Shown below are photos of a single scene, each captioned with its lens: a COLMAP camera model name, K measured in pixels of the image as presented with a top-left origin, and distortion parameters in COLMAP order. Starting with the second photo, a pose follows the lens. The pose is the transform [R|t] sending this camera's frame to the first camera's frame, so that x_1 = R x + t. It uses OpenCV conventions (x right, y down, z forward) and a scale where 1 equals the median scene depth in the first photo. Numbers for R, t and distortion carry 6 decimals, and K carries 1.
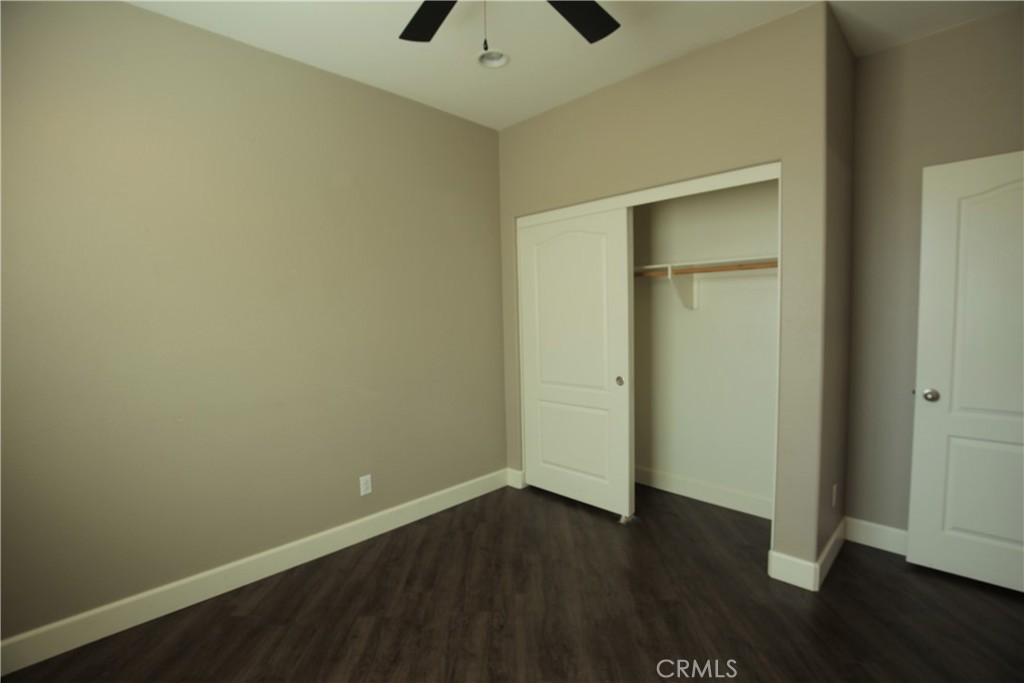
lens RADIAL K [[464.4, 0, 512.9], [0, 464.4, 342.1], [0, 0, 1]] dist [-0.032673, 0.003367]
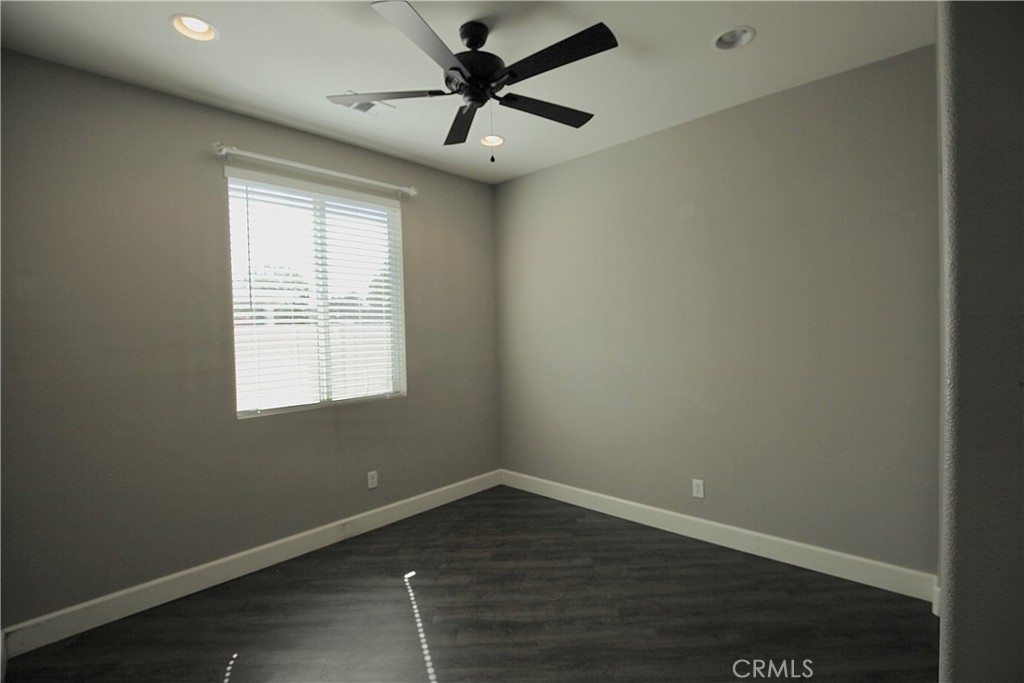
lens RADIAL K [[464.4, 0, 512.9], [0, 464.4, 339.6], [0, 0, 1]] dist [-0.032673, 0.003367]
pose [[0.039729, 0.036292, -0.998551, 0.944042], [-0.041130, 0.998553, 0.034656, -0.072933], [0.998364, 0.039694, 0.041164, 0.664898]]
